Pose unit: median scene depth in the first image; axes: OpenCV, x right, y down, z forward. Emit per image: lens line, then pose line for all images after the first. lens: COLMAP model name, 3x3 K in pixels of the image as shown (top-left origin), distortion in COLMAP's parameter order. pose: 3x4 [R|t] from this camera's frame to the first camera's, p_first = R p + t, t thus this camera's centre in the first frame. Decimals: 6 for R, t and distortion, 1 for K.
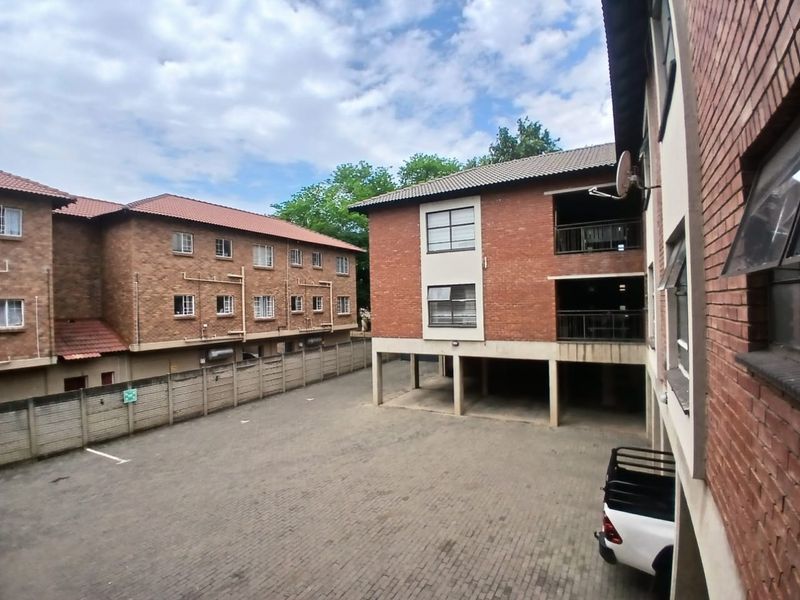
lens RADIAL K [[400.2, 0, 395.7], [0, 400.2, 304.7], [0, 0, 1]] dist [0.011326, -0.045026]
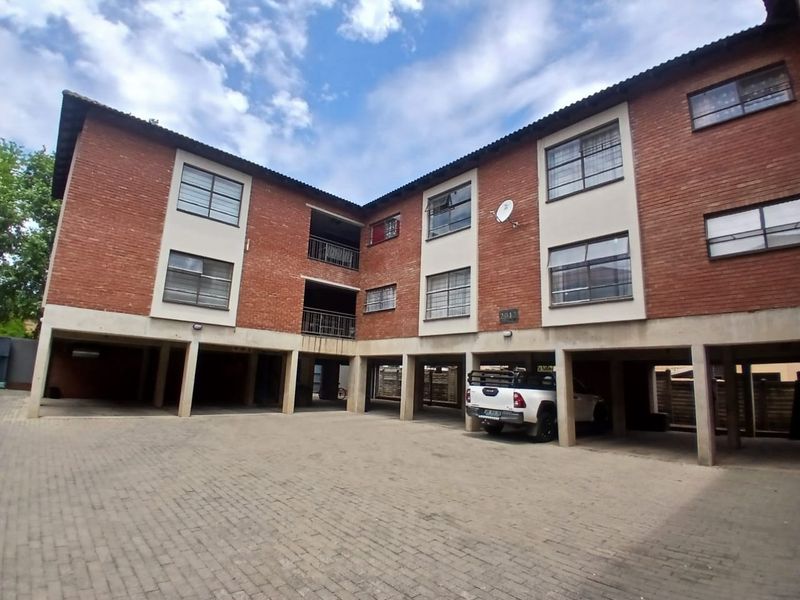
lens RADIAL K [[400.2, 0, 395.7], [0, 400.2, 304.7], [0, 0, 1]] dist [0.011326, -0.045026]
pose [[0.314706, 0.210193, 0.925623, -0.508353], [-0.045336, 0.977388, -0.206534, 0.211517], [-0.948106, 0.023034, 0.317120, 0.373363]]
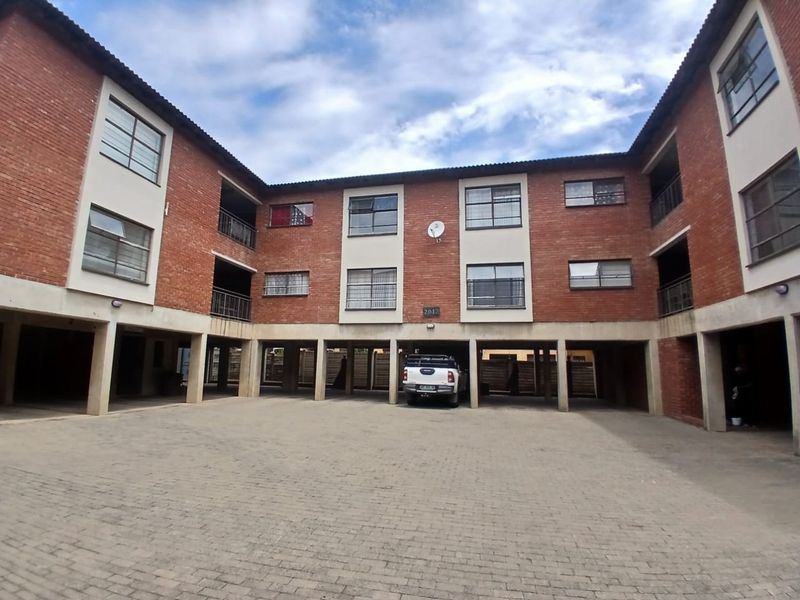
lens RADIAL K [[400.2, 0, 395.7], [0, 400.2, 304.7], [0, 0, 1]] dist [0.011326, -0.045026]
pose [[-0.287661, 0.163291, 0.943709, -0.628057], [-0.008730, 0.984870, -0.173075, 0.217022], [-0.957693, -0.058025, -0.281883, 0.775552]]
